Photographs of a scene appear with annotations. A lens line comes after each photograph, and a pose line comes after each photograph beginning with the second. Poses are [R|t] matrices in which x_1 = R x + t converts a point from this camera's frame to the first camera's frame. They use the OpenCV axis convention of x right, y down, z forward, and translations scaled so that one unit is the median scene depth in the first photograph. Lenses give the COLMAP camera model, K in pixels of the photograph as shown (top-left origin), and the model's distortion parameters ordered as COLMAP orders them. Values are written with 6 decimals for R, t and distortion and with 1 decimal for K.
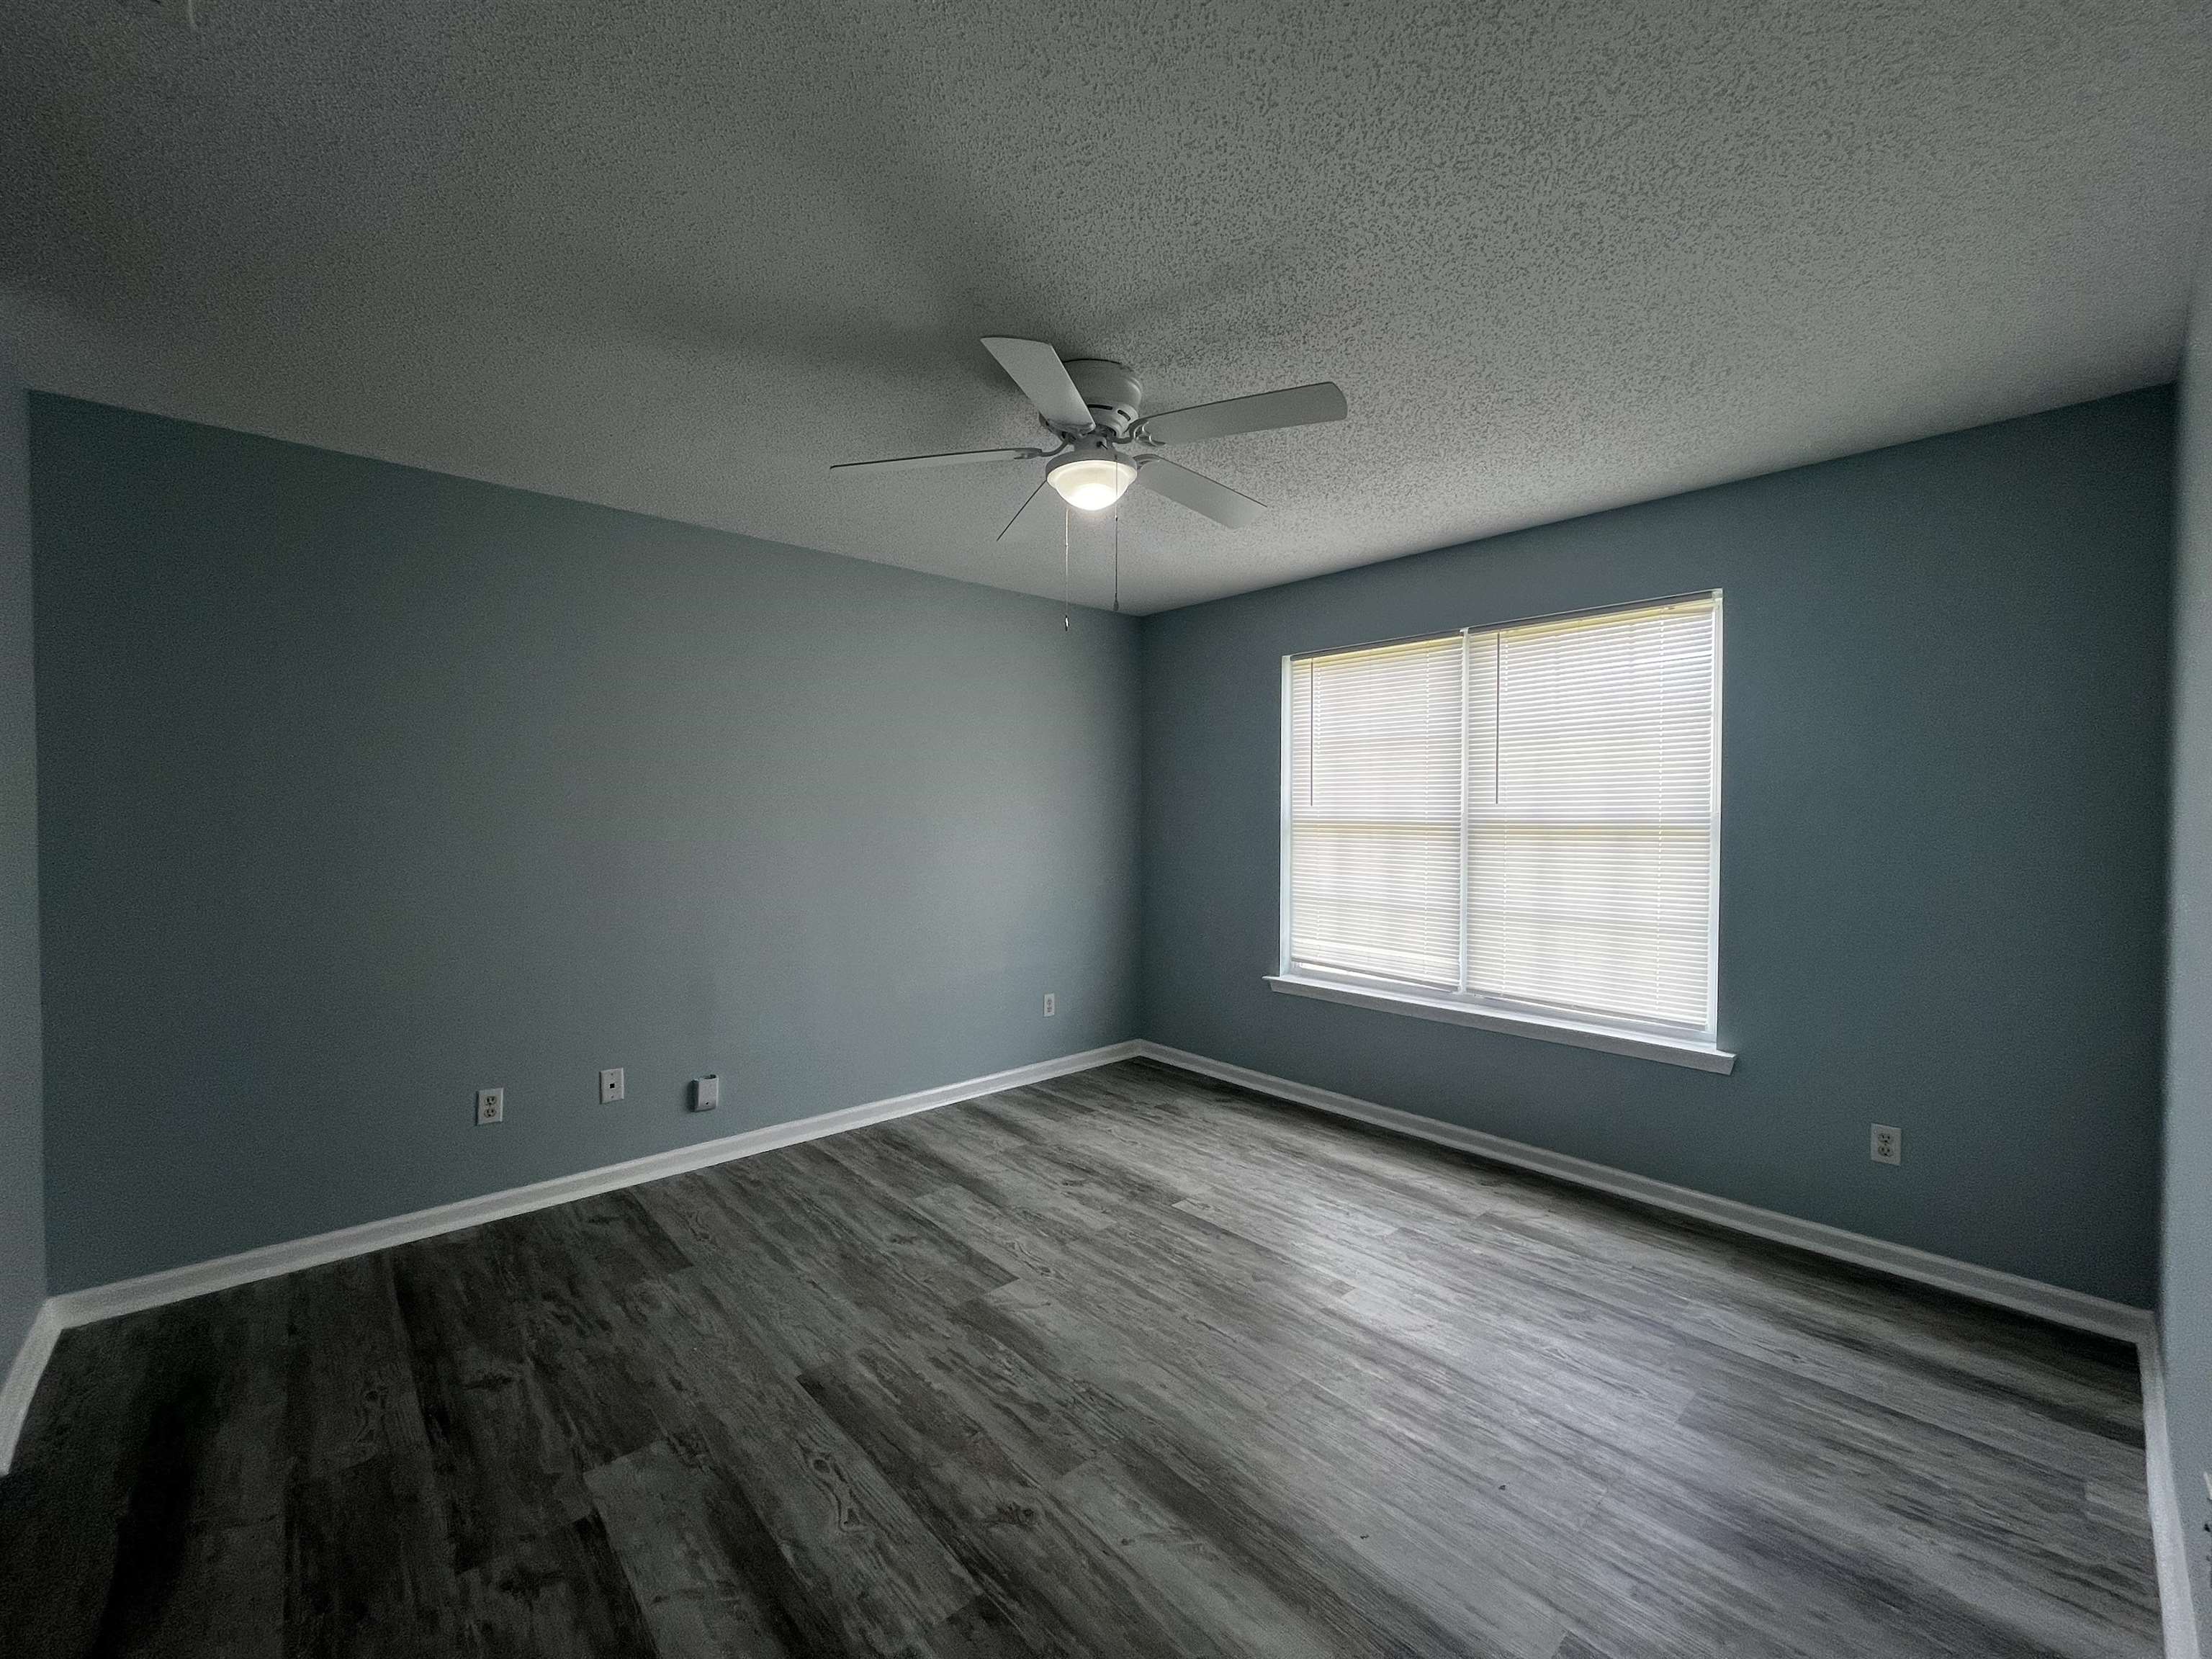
lens RADIAL K [[896.2, 0, 1104.9], [0, 896.2, 831.0], [0, 0, 1]] dist [-0.000833, -0.000556]
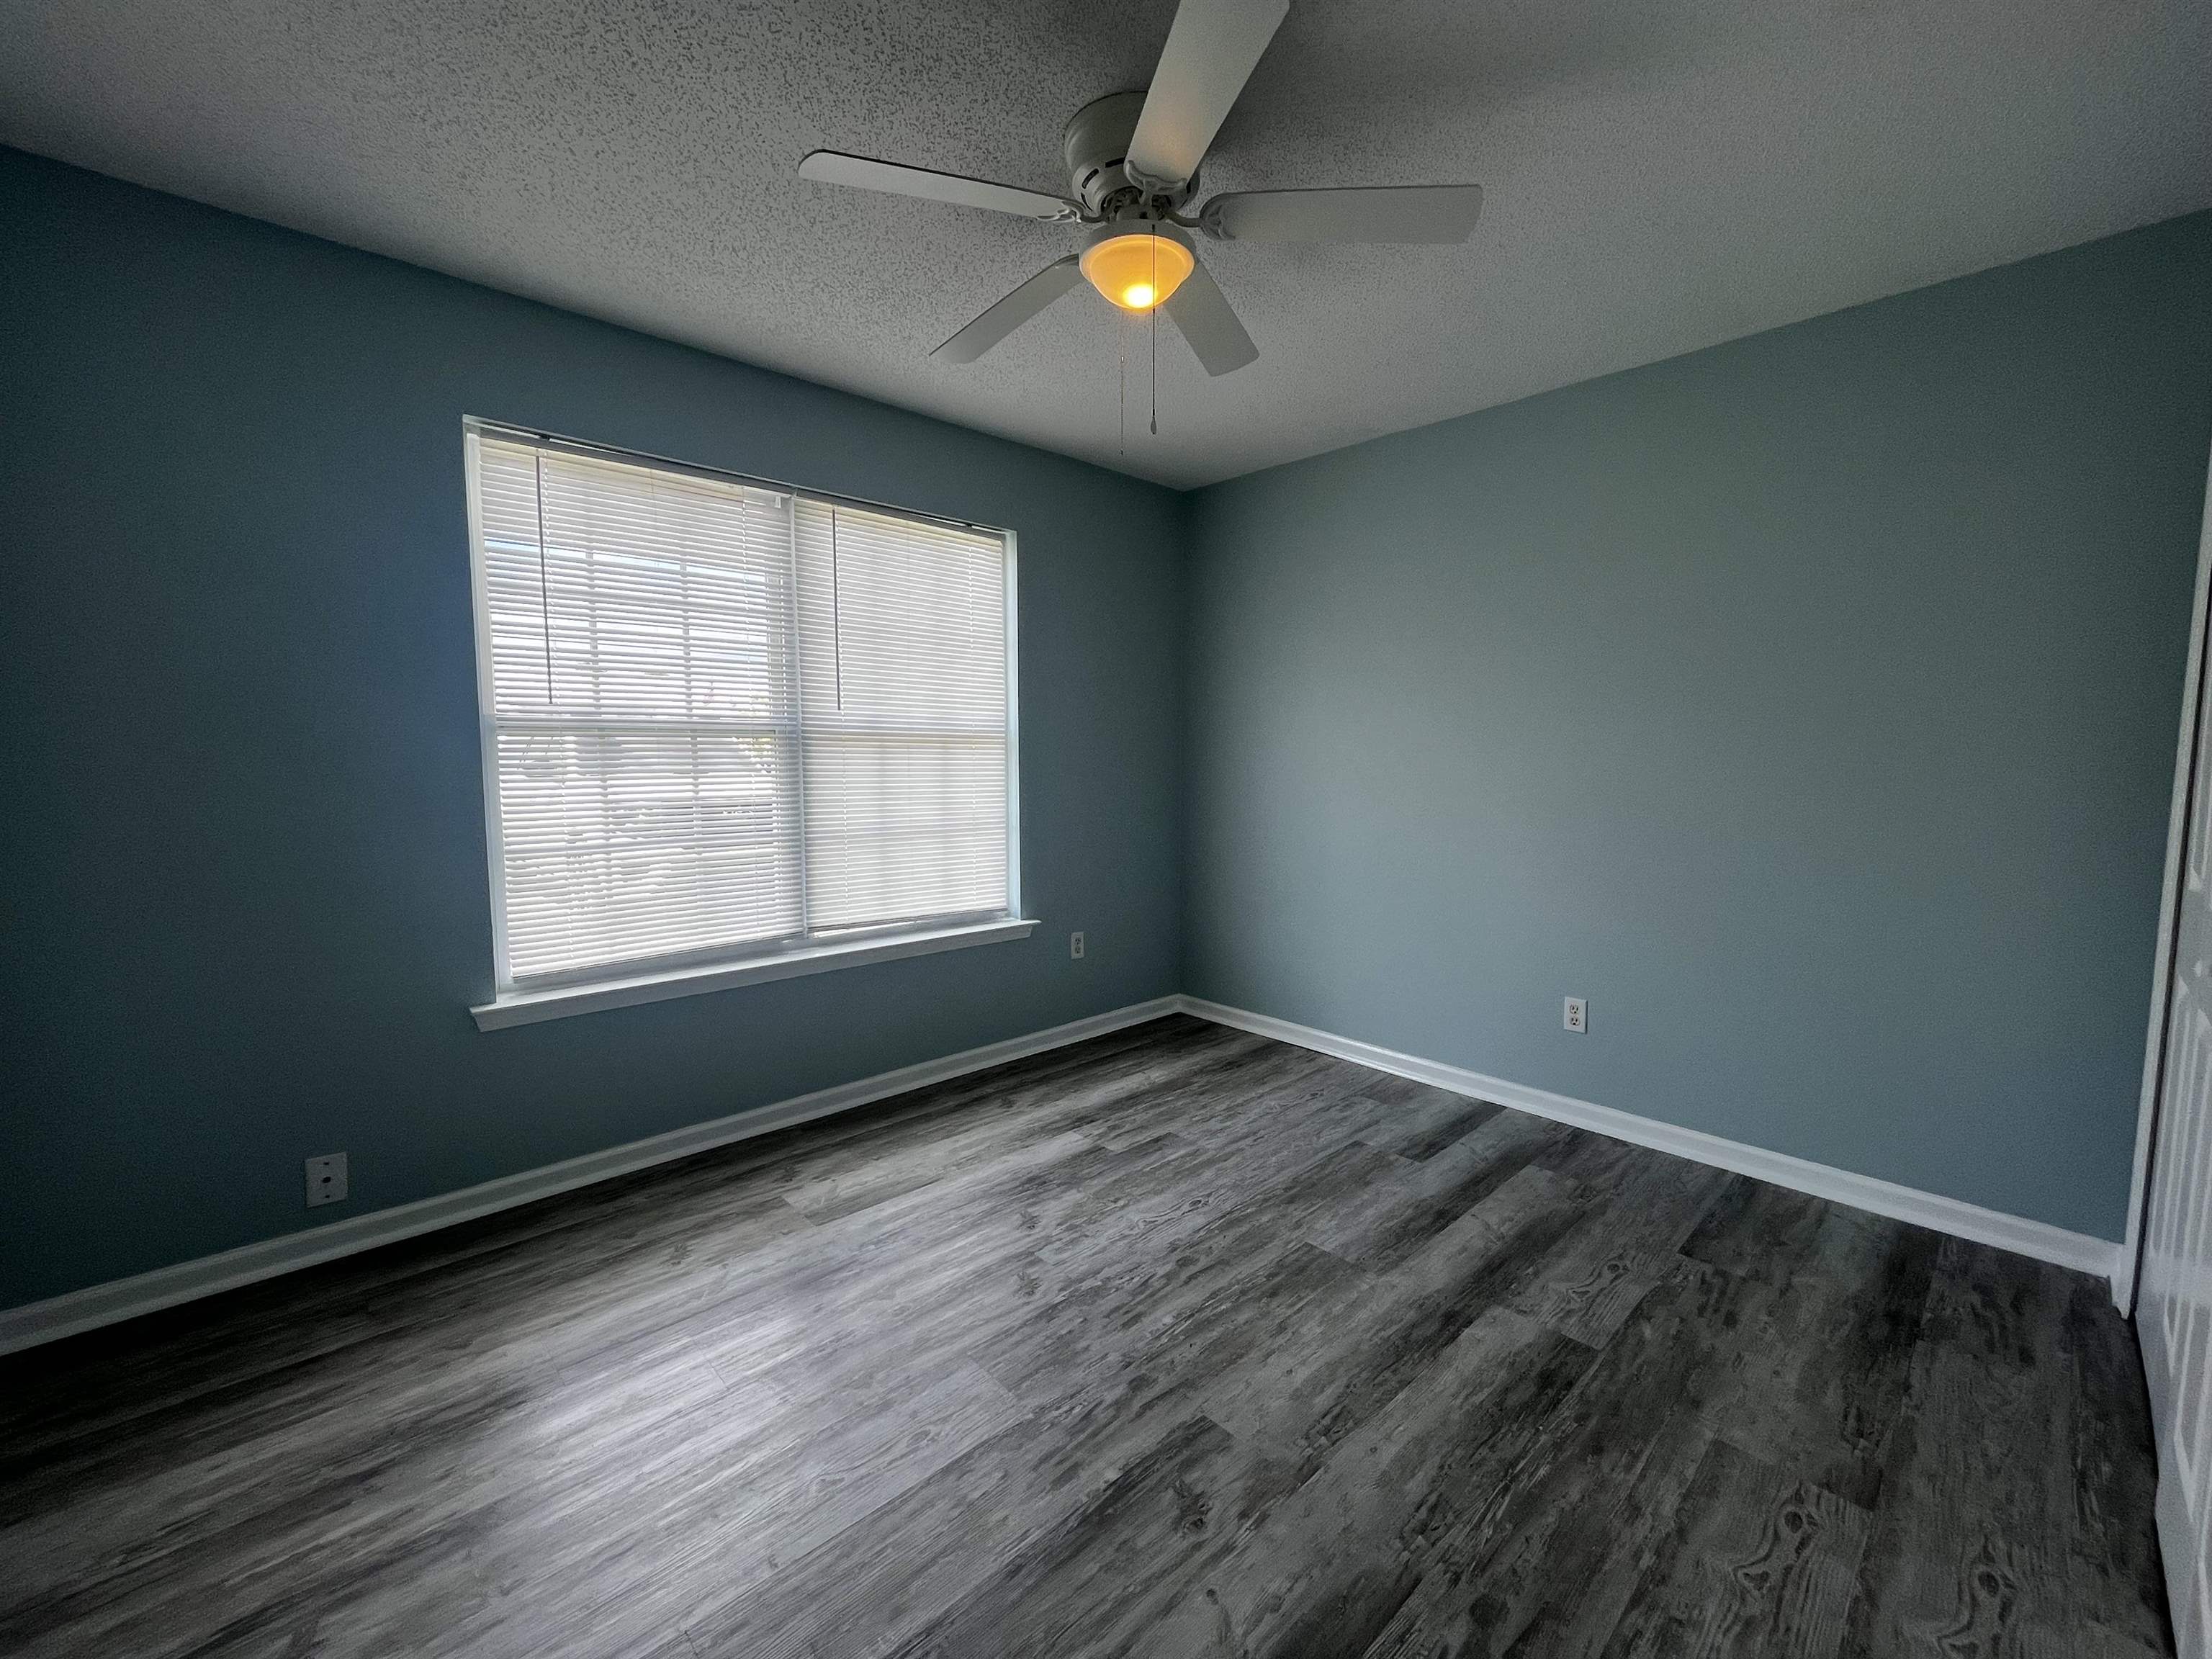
lens RADIAL K [[896.2, 0, 1104.9], [0, 896.2, 831.0], [0, 0, 1]] dist [-0.000833, -0.000556]
pose [[0.015161, -0.095130, 0.995349, -0.436027], [0.021517, 0.995264, 0.094794, 0.008926], [-0.999654, 0.019980, 0.017136, 0.737756]]
